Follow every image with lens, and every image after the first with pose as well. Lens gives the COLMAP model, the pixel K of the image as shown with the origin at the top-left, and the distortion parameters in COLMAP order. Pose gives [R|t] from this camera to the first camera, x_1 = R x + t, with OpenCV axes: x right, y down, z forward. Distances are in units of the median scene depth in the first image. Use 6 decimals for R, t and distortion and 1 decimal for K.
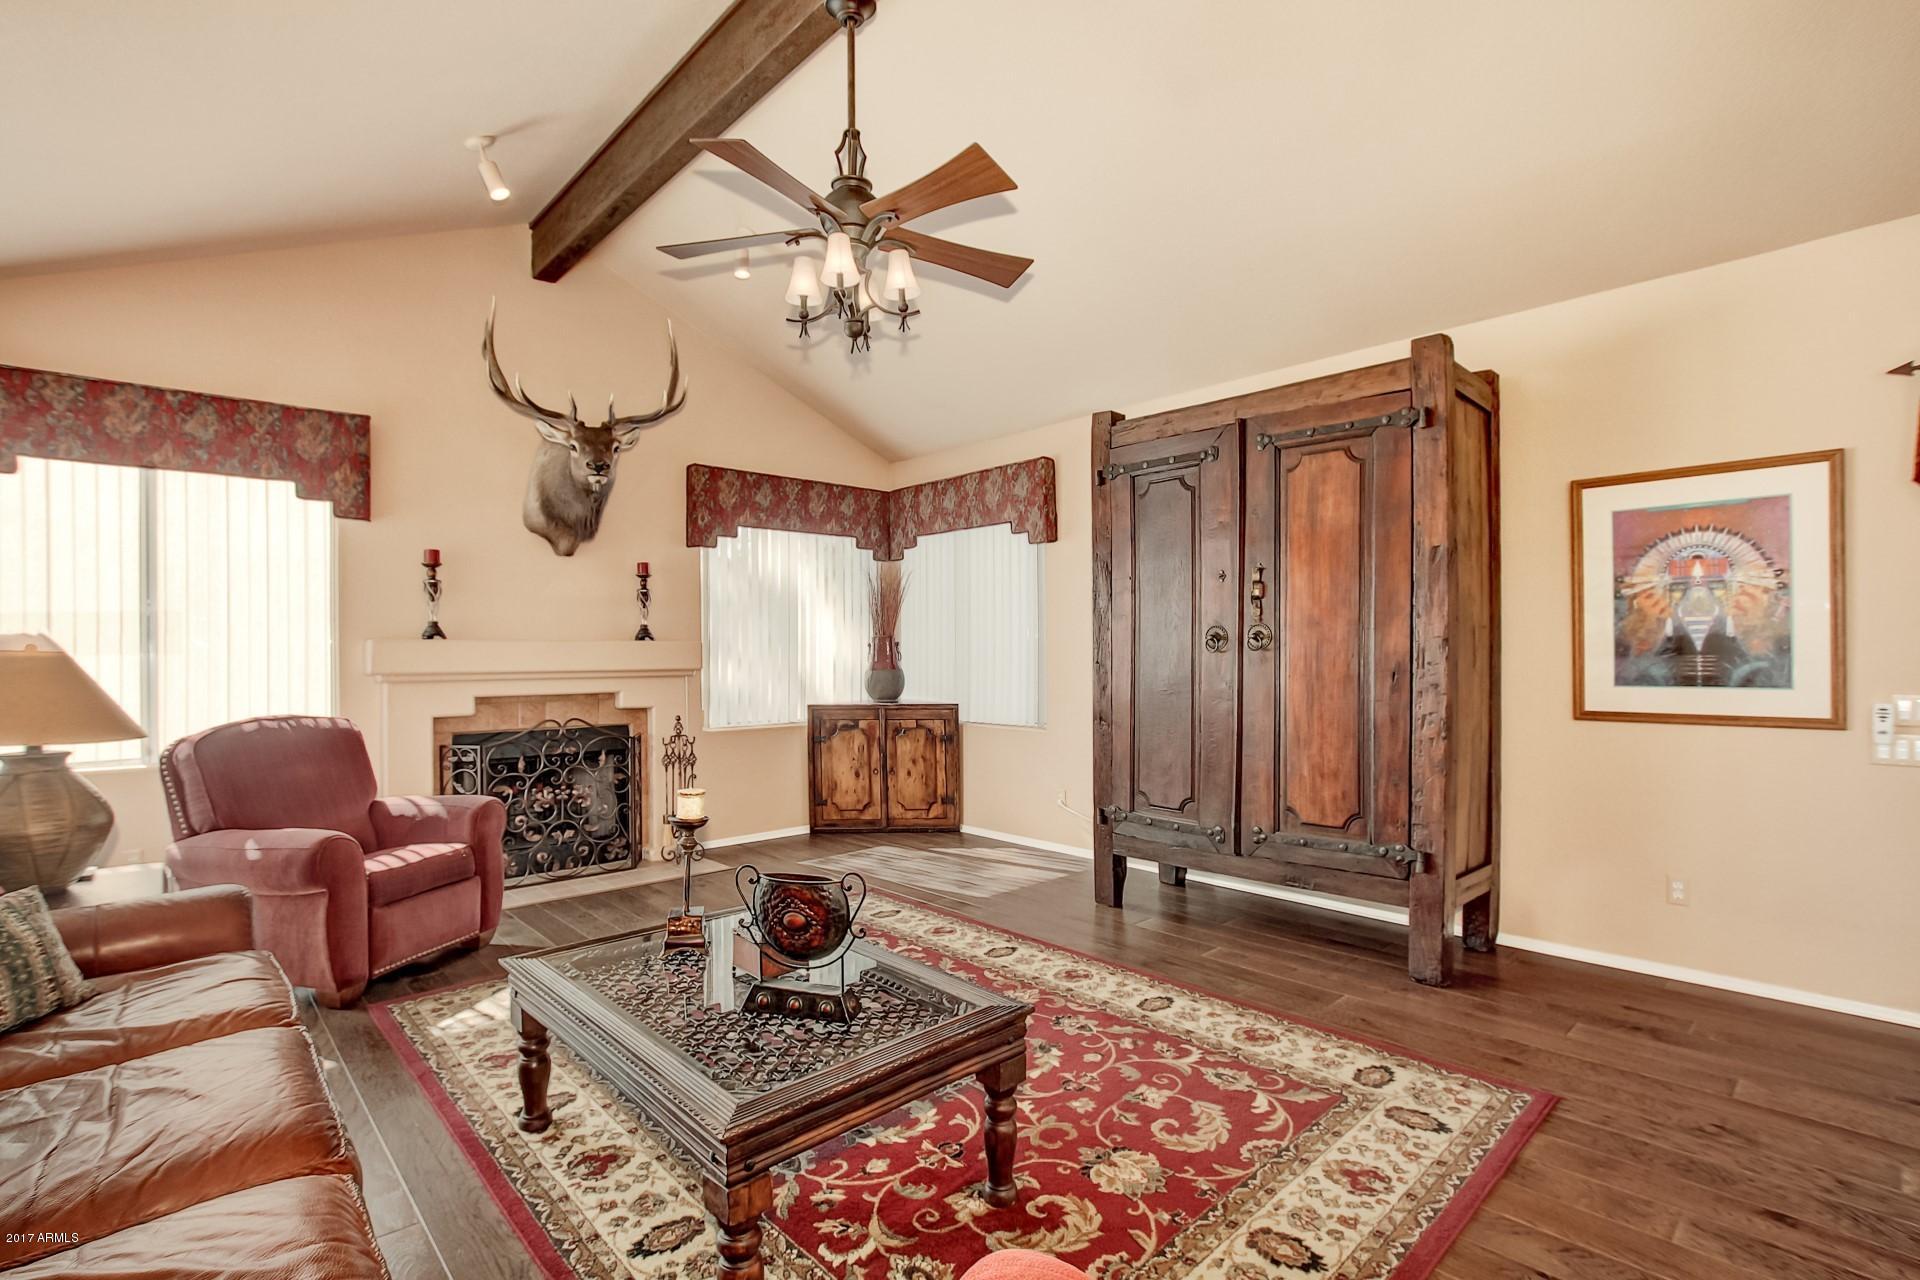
lens RADIAL K [[894.8, 0, 963.7], [0, 894.8, 647.1], [0, 0, 1]] dist [0.012568, 0.000397]
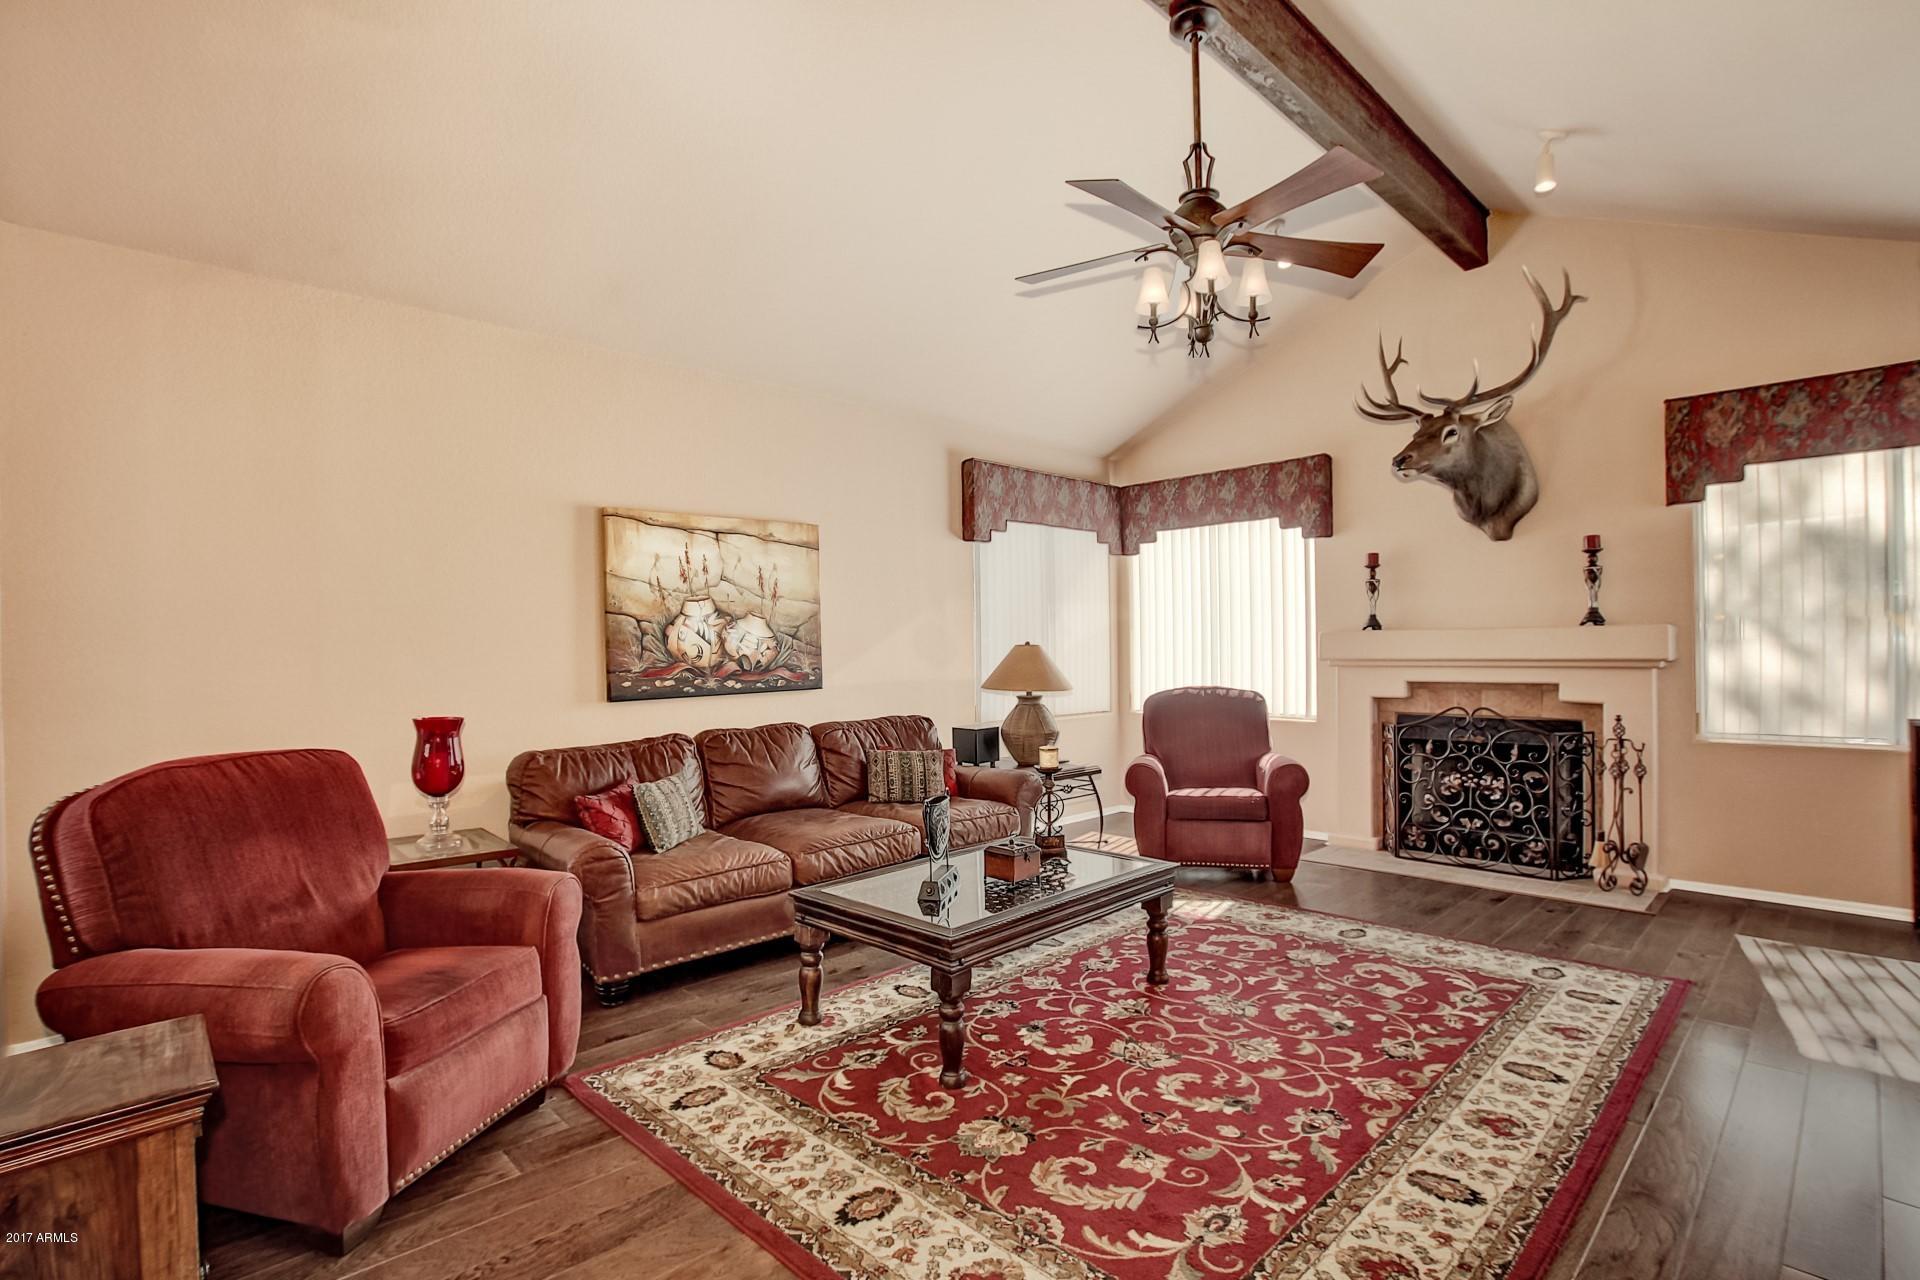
lens RADIAL K [[904.4, 0, 960.0], [0, 904.4, 640.0], [0, 0, 1]] dist [-0.047392, 0.000636]
pose [[0.023192, -0.007645, -0.999702, 0.558637], [0.010474, 0.999918, -0.007404, 0.007696], [0.999676, -0.010299, 0.023270, 0.436137]]
